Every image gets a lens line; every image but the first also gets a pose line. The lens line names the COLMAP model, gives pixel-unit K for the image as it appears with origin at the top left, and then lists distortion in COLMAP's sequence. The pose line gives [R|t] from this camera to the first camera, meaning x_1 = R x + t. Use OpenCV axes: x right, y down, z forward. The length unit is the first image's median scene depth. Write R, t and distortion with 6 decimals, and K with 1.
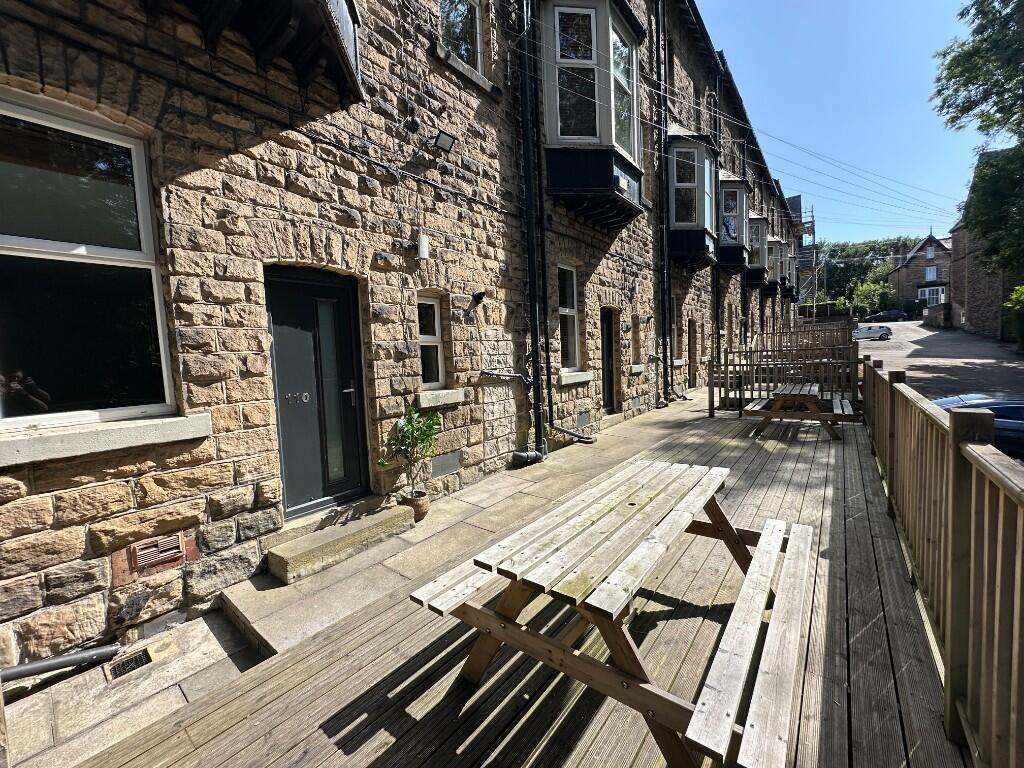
lens RADIAL K [[411.7, 0, 512.7], [0, 411.7, 382.5], [0, 0, 1]] dist [0.000836, 0.000221]
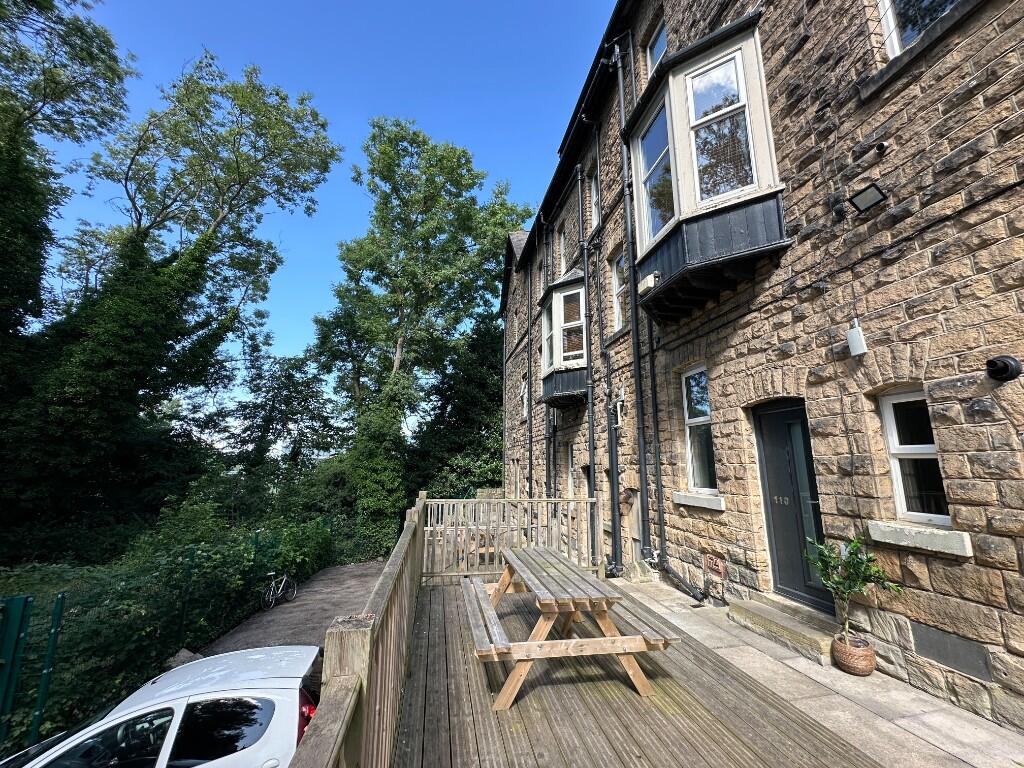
lens RADIAL K [[411.7, 0, 512.5], [0, 411.7, 383.9], [0, 0, 1]] dist [0.000836, 0.000221]
pose [[-0.657783, -0.102093, -0.746257, 1.002673], [-0.021663, 0.992926, -0.116744, -0.151004], [0.752896, -0.060626, -0.655341, 1.181812]]
